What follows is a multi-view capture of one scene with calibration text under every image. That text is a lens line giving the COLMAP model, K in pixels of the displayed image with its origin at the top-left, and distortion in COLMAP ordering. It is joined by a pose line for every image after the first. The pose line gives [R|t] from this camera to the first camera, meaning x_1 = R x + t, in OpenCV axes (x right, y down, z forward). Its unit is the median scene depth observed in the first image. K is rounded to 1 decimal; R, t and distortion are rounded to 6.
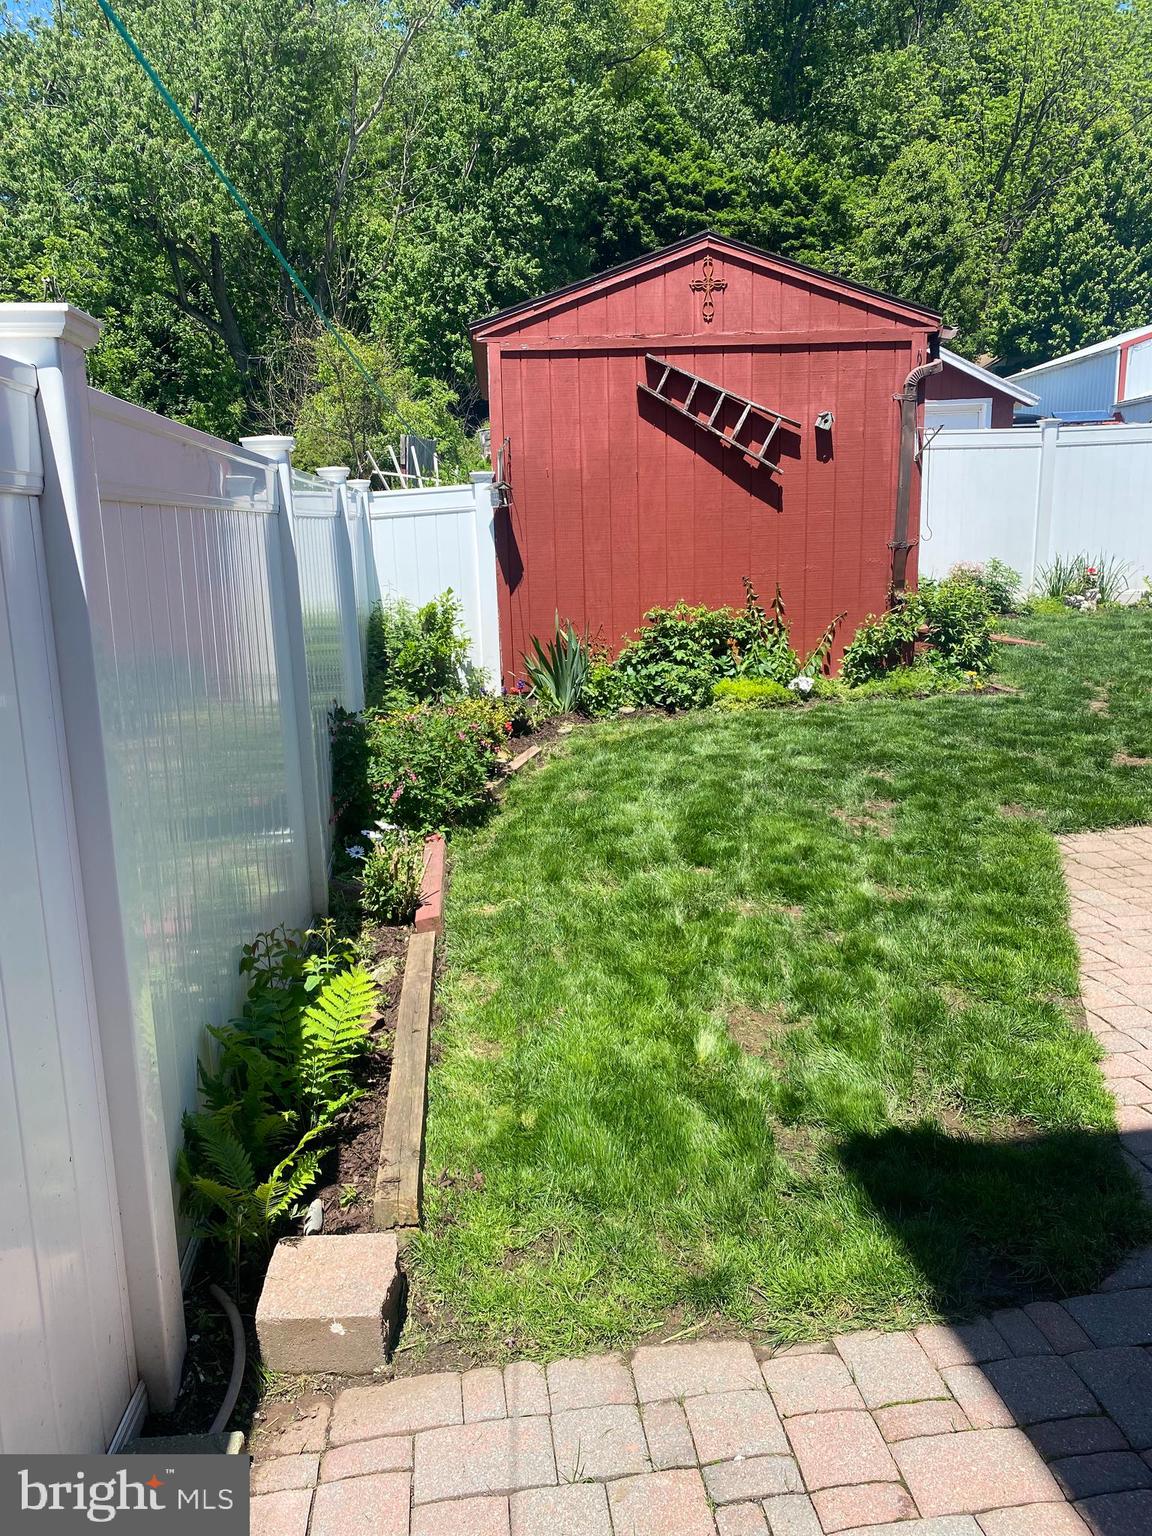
lens RADIAL K [[1195.2, 0, 568.4], [0, 1195.2, 781.1], [0, 0, 1]] dist [0.021262, -0.003879]
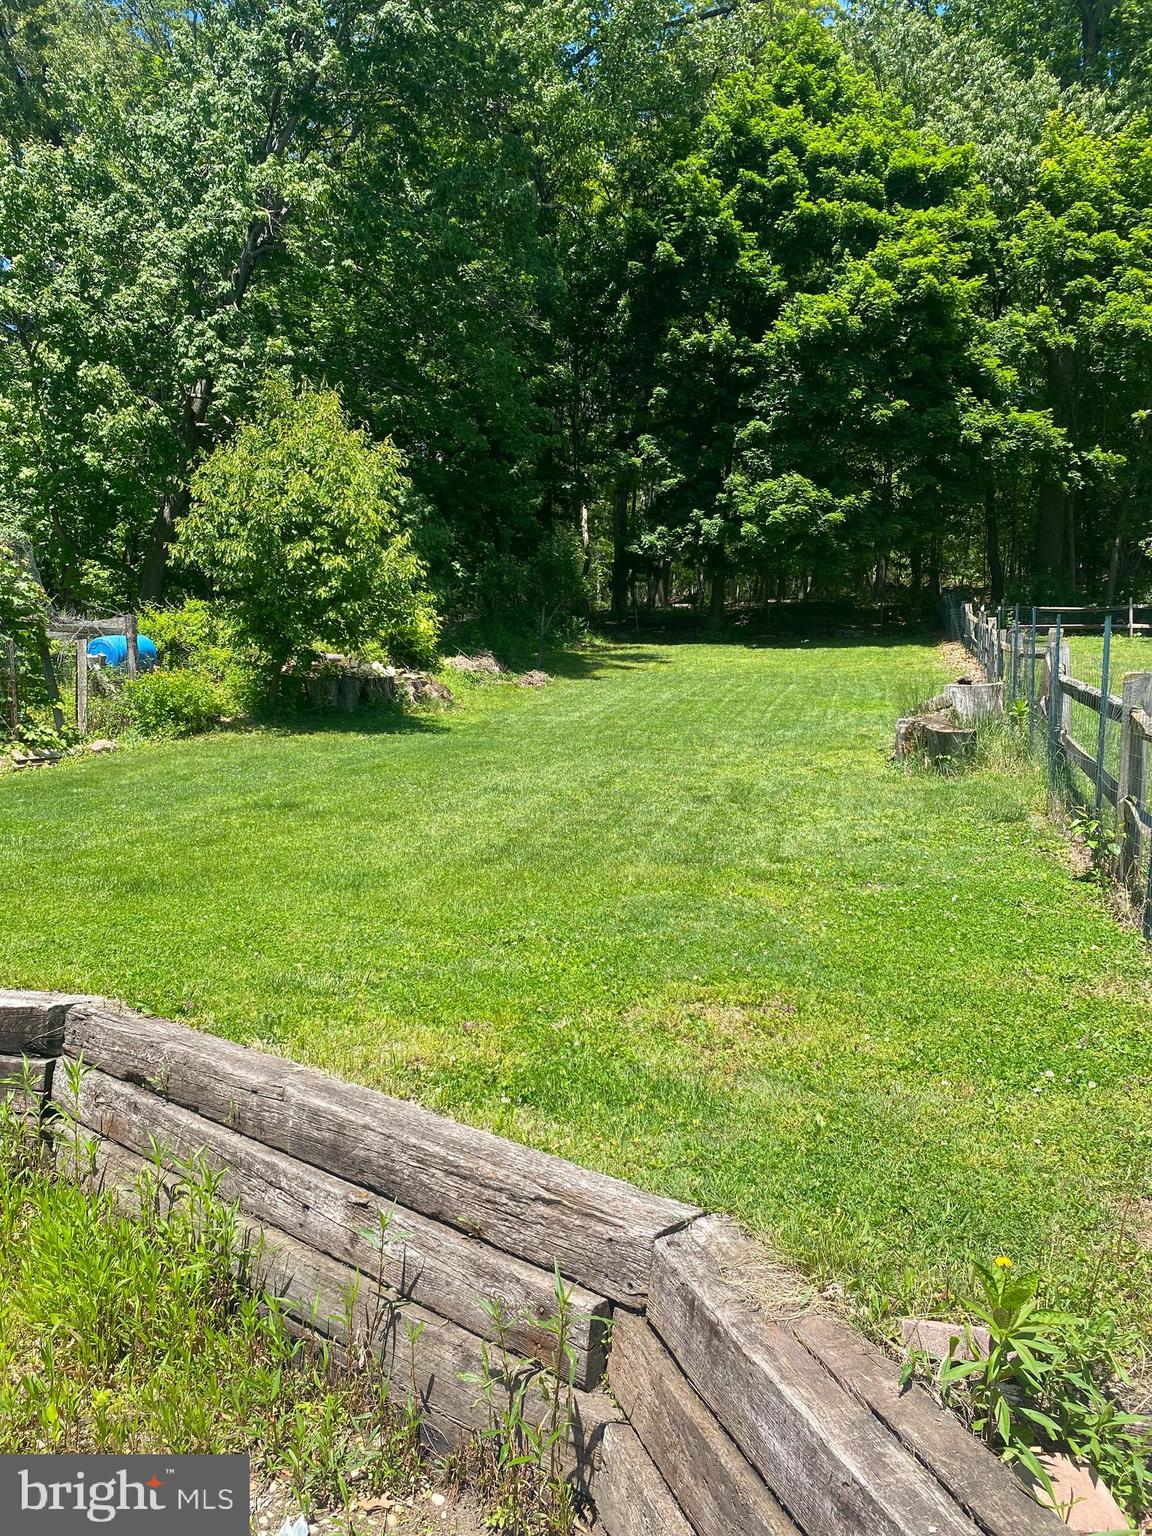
lens RADIAL K [[1167.4, 0, 554.4], [0, 1167.4, 769.8], [0, 0, 1]] dist [0.067229, -0.056644]
pose [[0.970874, 0.072350, -0.228405, 0.110872], [-0.116559, 0.975526, -0.186446, -0.168577], [0.209325, 0.207639, 0.955546, 0.593312]]
